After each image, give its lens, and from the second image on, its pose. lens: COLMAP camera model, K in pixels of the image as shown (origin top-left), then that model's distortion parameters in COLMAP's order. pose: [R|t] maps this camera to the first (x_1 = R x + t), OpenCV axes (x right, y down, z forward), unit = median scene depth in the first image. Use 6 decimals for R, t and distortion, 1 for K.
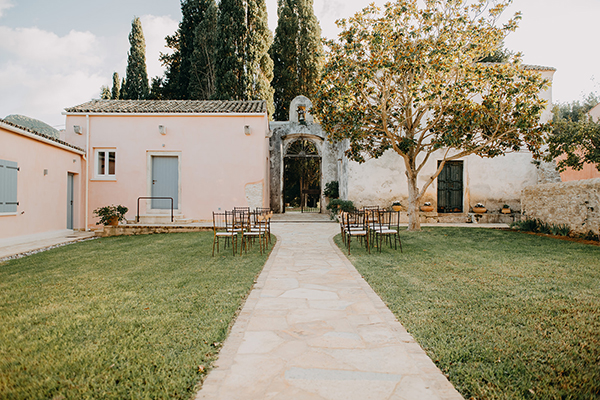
lens RADIAL K [[835.0, 0, 300.0], [0, 835.0, 200.0], [0, 0, 1]] dist [0.032124, 0.020383]
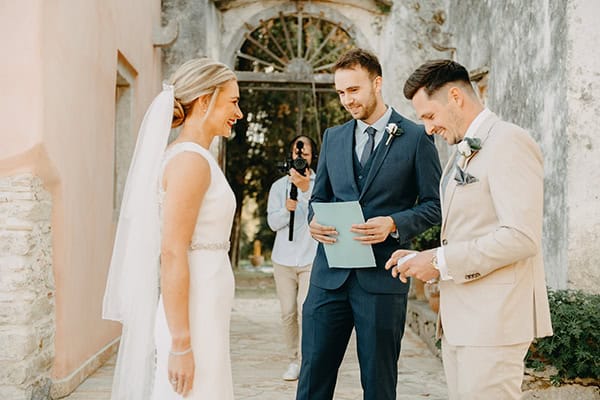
lens RADIAL K [[835.0, 0, 300.0], [0, 835.0, 200.0], [0, 0, 1]] dist [0.032124, 0.020383]
pose [[0.999251, 0.012925, -0.036482, 0.012308], [-0.014279, 0.999210, -0.037100, -0.008289], [0.035973, 0.037594, 0.998645, 0.764194]]
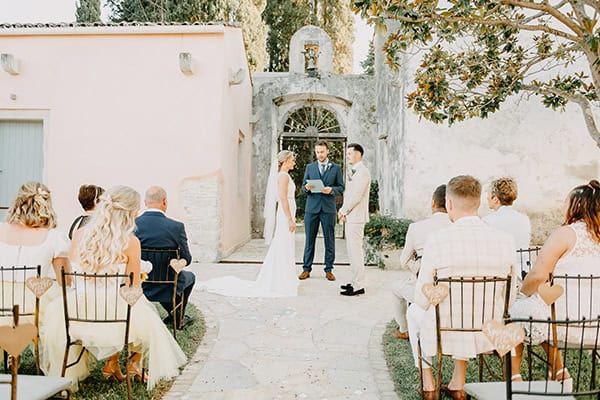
lens RADIAL K [[466.1, 0, 288.7], [0, 466.1, 199.0], [0, 0, 1]] dist [-0.005812, -0.000381]
pose [[0.995373, 0.013033, -0.095201, 0.017534], [-0.014715, 0.999747, -0.016996, -0.004723], [0.094956, 0.018318, 0.995313, 0.695875]]
